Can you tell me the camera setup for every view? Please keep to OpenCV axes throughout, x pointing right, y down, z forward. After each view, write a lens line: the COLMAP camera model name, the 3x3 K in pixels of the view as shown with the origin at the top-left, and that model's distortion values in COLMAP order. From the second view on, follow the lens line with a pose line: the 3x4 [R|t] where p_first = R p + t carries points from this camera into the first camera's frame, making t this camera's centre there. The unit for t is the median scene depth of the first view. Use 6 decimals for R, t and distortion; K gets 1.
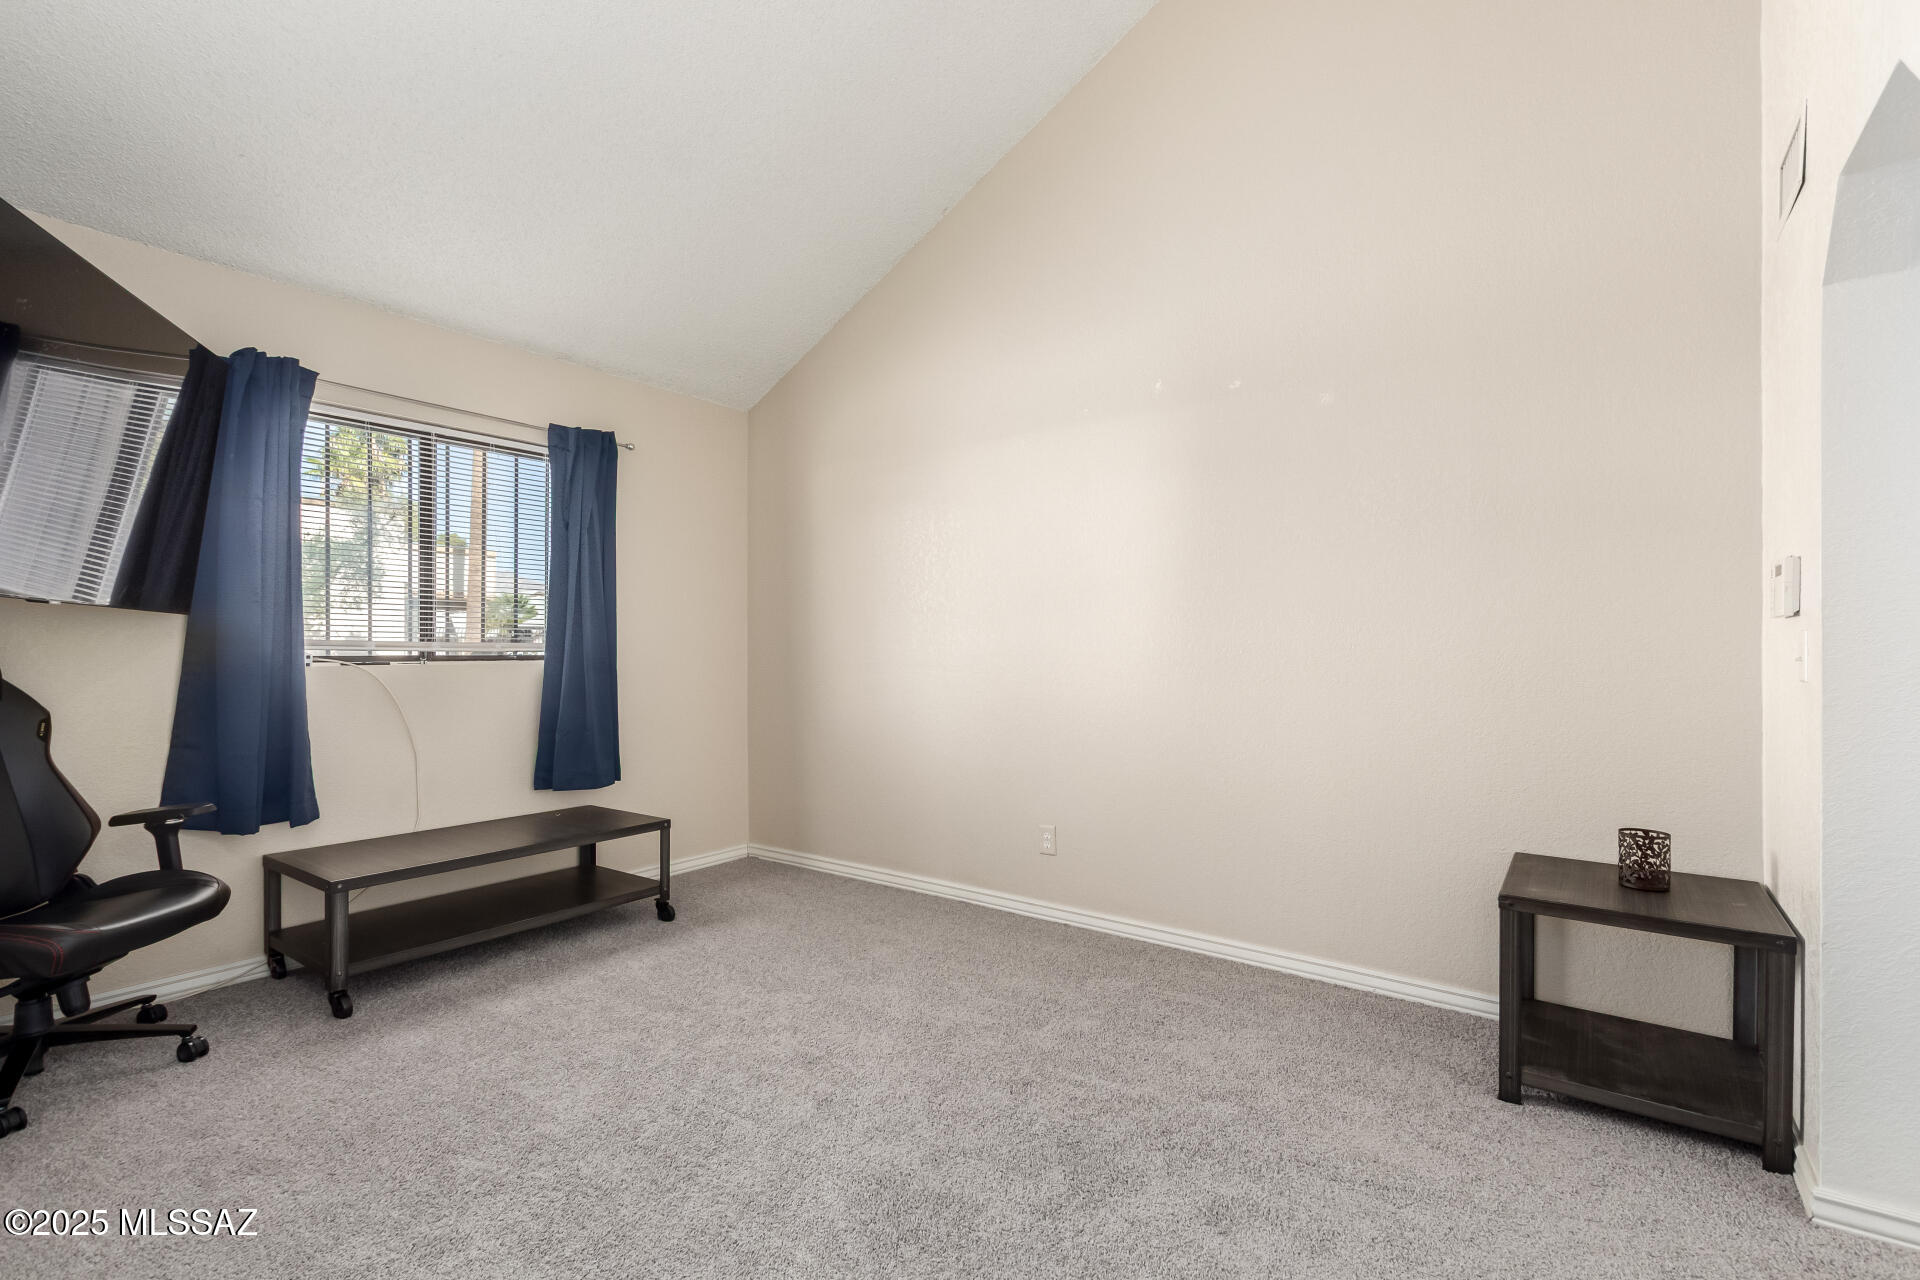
lens RADIAL K [[884.2, 0, 956.2], [0, 884.2, 643.1], [0, 0, 1]] dist [0.003000, -0.000436]
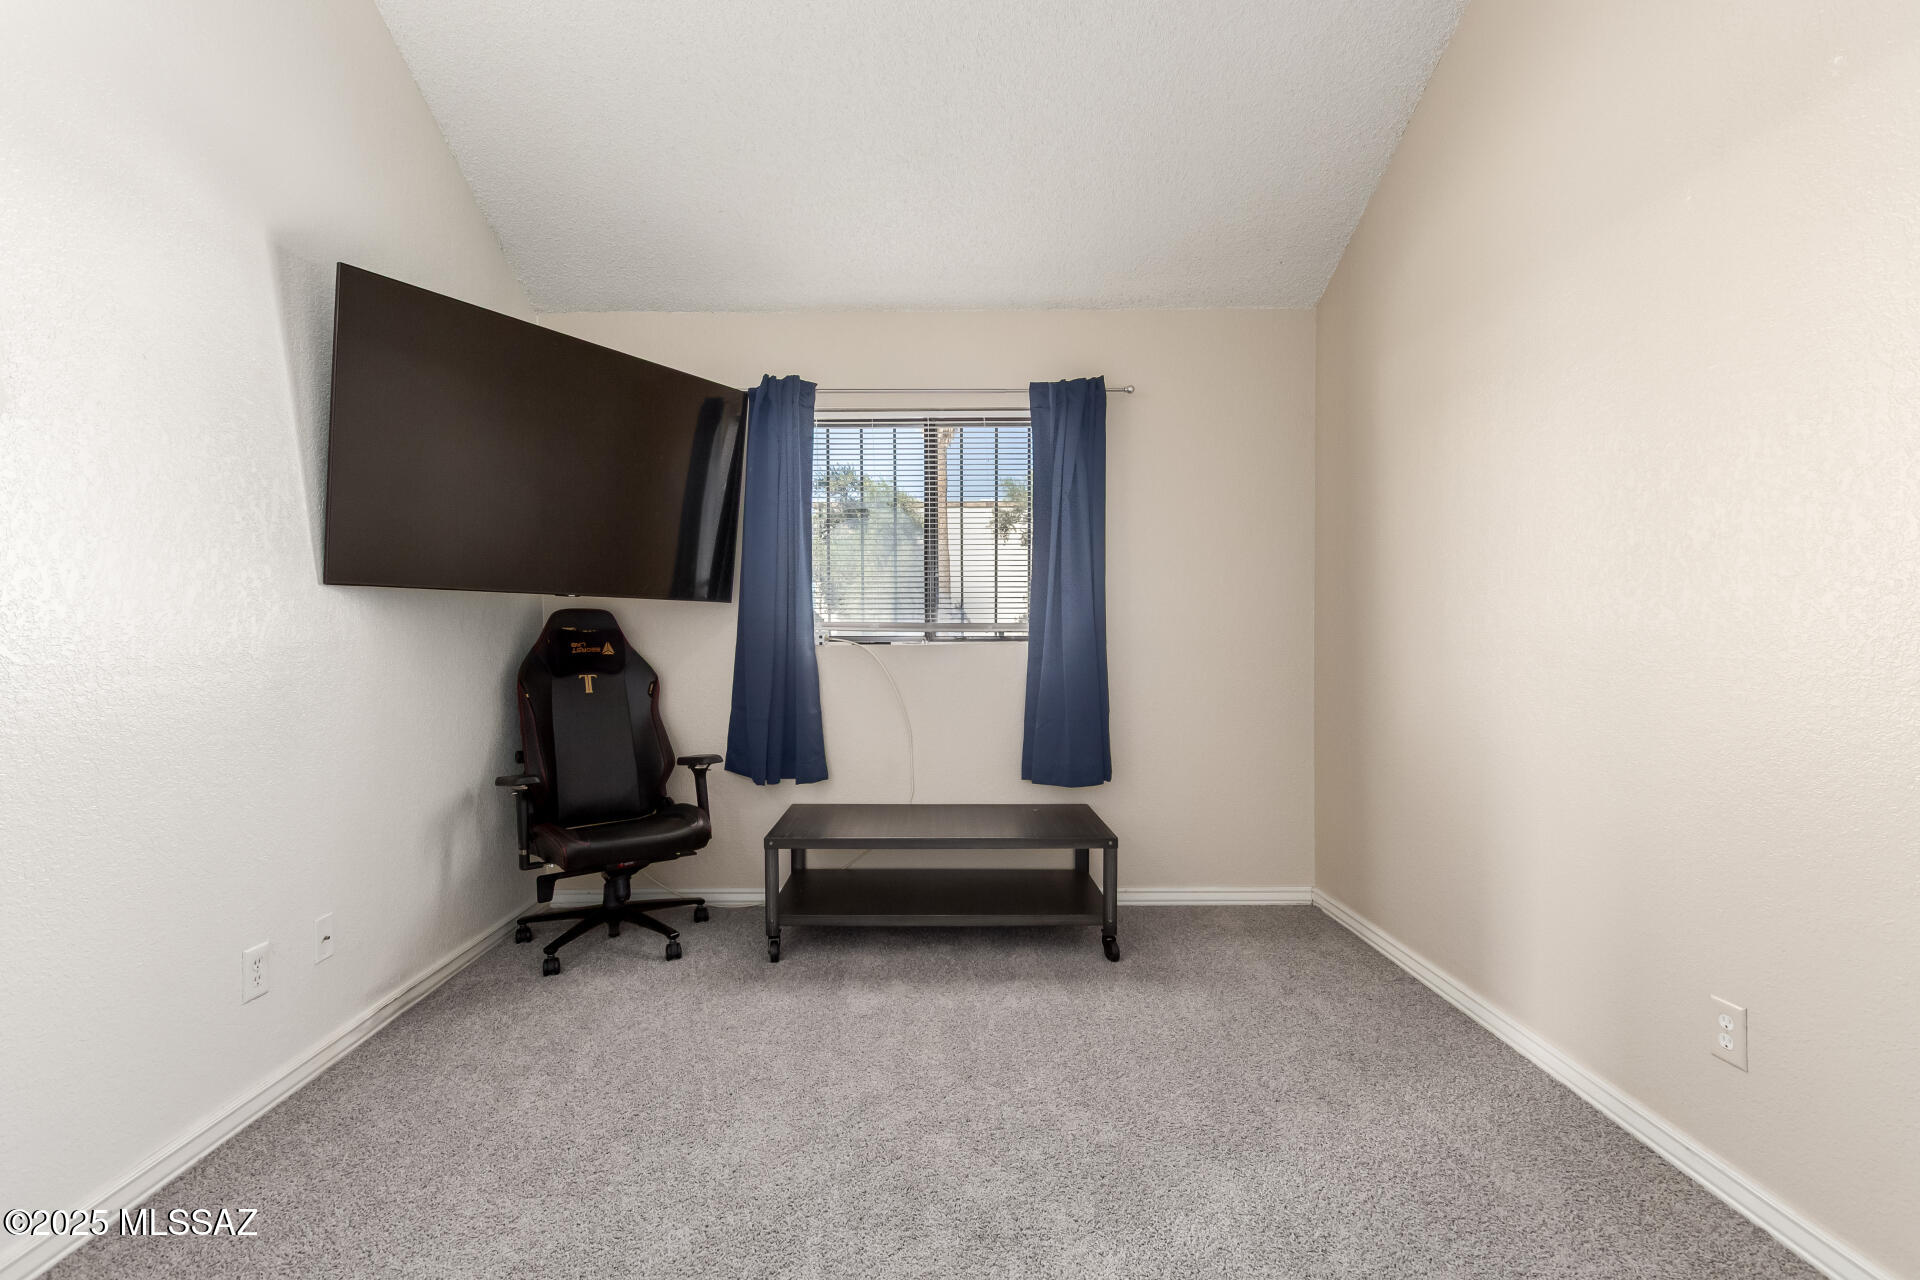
lens RADIAL K [[884.2, 0, 956.4], [0, 884.2, 652.7], [0, 0, 1]] dist [0.003000, -0.000436]
pose [[0.581921, 0.016956, -0.813069, 0.284446], [0.007944, 0.999616, 0.026532, 0.006874], [0.813207, -0.021899, 0.581563, 0.464779]]
